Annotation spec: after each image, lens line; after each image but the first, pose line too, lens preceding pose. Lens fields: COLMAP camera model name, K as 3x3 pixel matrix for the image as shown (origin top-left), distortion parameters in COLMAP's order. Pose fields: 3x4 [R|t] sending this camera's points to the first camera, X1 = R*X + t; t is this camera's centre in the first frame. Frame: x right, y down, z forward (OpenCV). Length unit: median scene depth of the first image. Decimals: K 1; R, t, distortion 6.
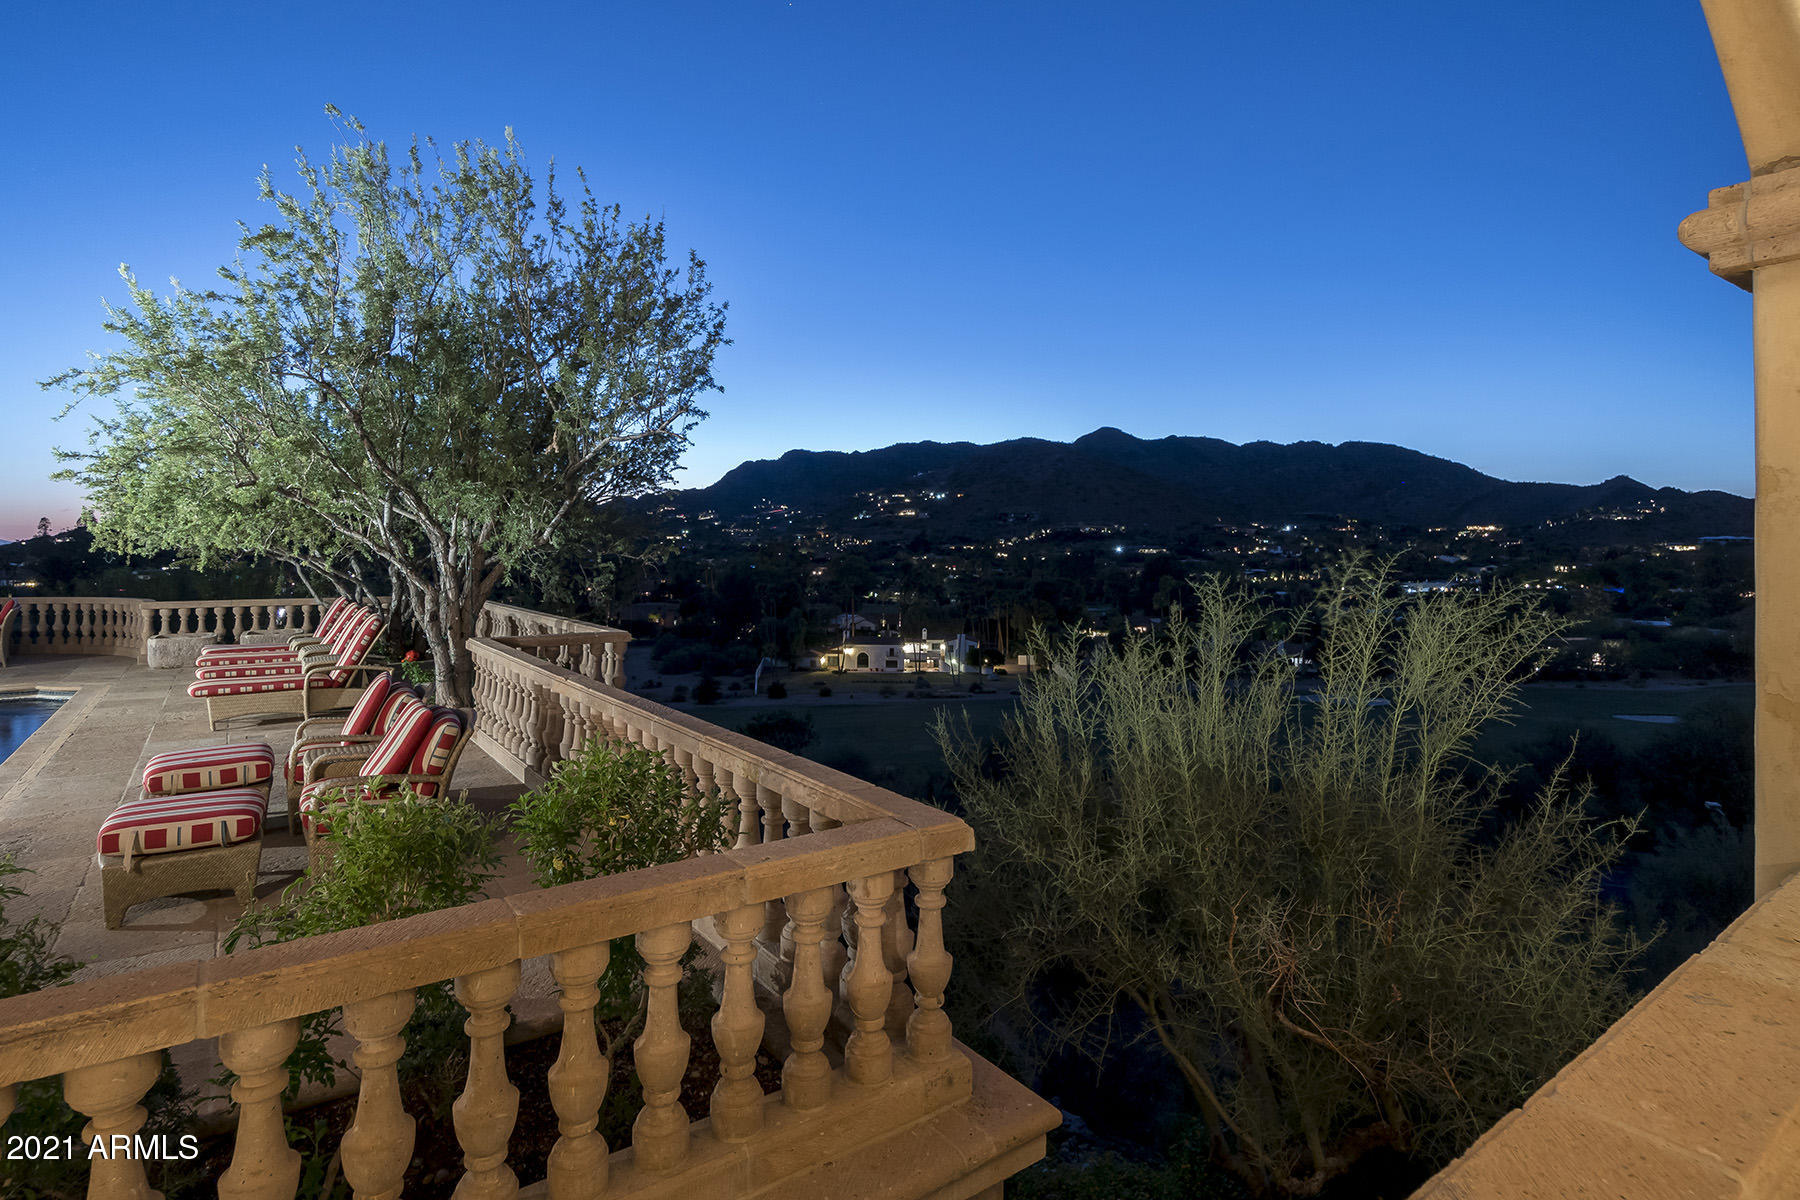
lens RADIAL K [[913.3, 0, 891.7], [0, 913.3, 581.3], [0, 0, 1]] dist [0.004266, 0.000404]
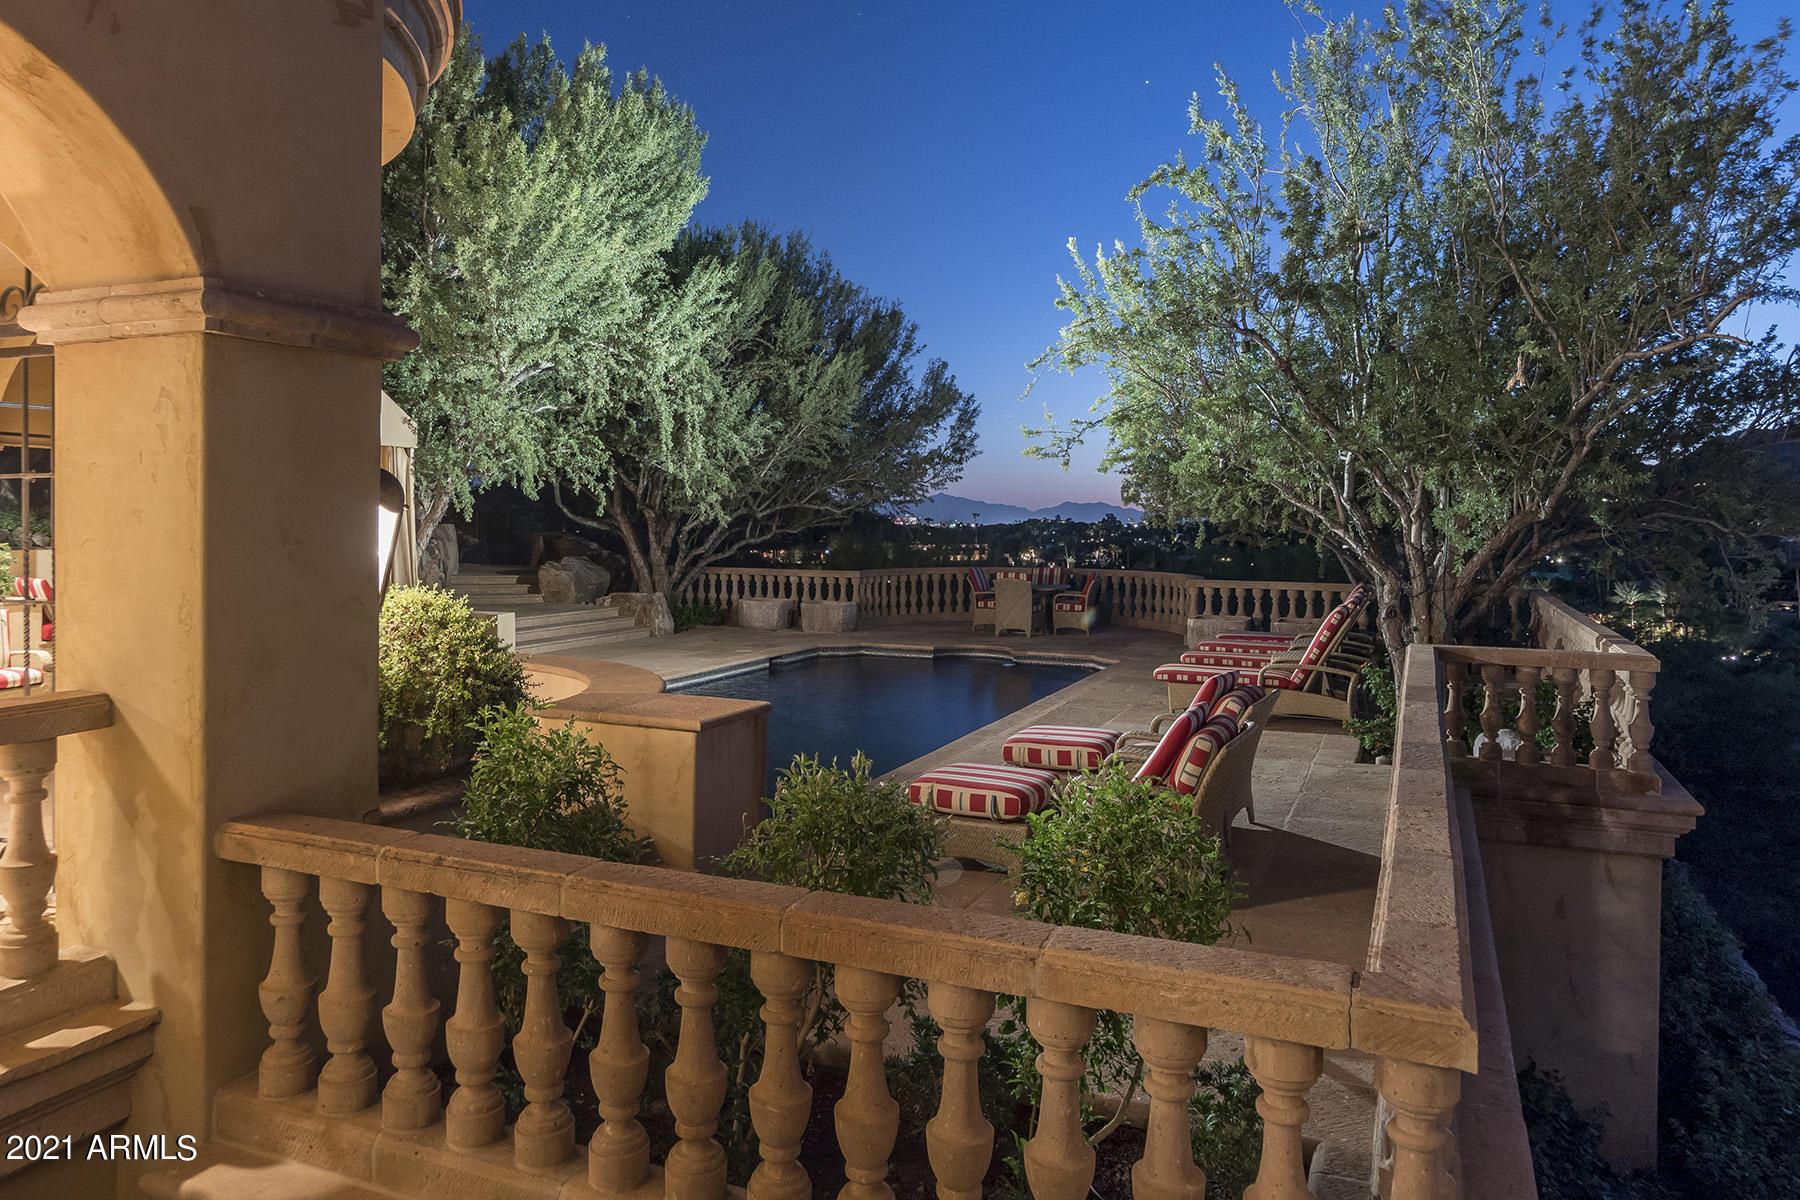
lens RADIAL K [[1236.8, 0, 890.9], [0, 1236.8, 584.2], [0, 0, 1]] dist [-0.000994, 0.000073]
pose [[0.520843, 0.046719, -0.852373, 0.111631], [-0.036606, 0.998805, 0.032377, -0.002410], [0.852867, 0.014339, 0.521931, 0.063093]]
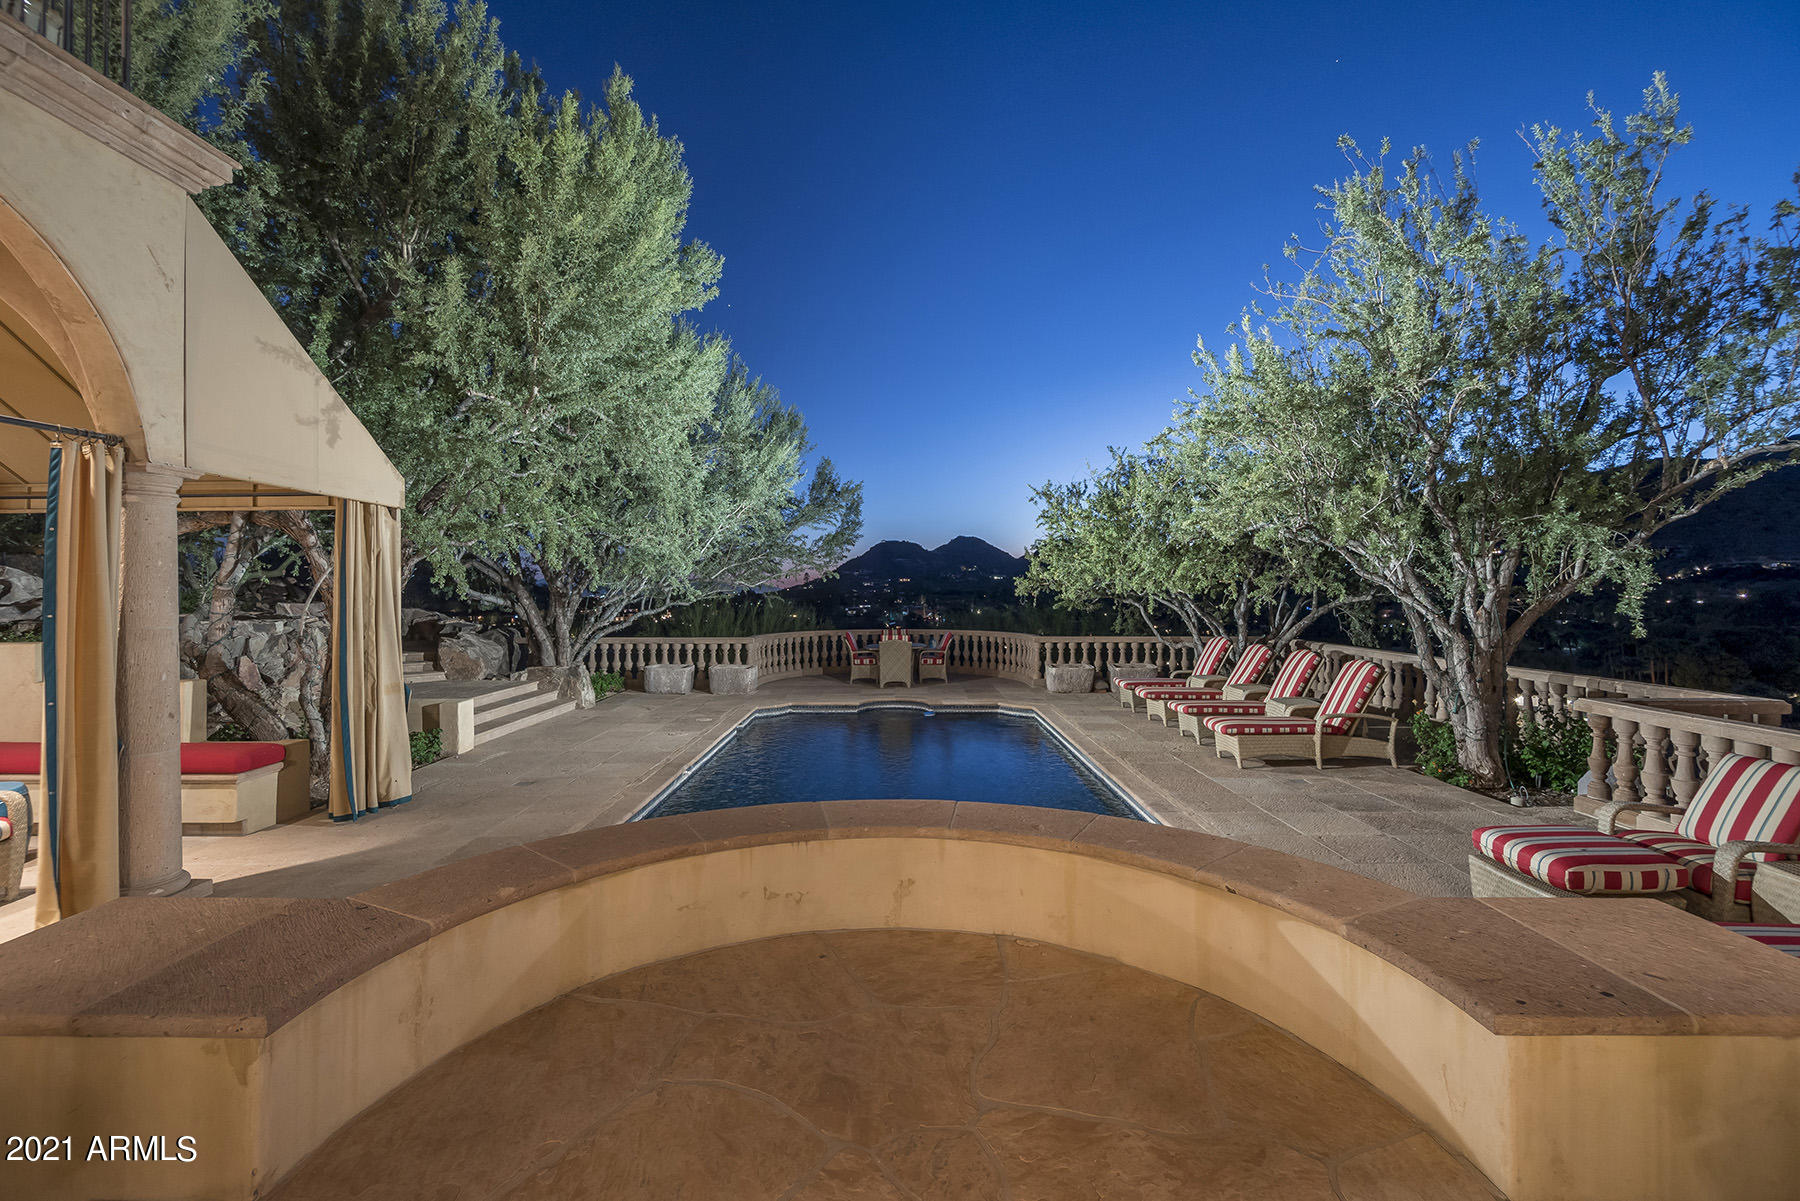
lens RADIAL K [[796.4, 0, 897.0], [0, 796.4, 602.3], [0, 0, 1]] dist [0.000576, -0.000154]
pose [[0.815337, 0.003559, -0.578976, -0.342756], [-0.016612, 0.999713, -0.017248, -0.001275], [0.578749, 0.023681, 0.815162, 0.024992]]
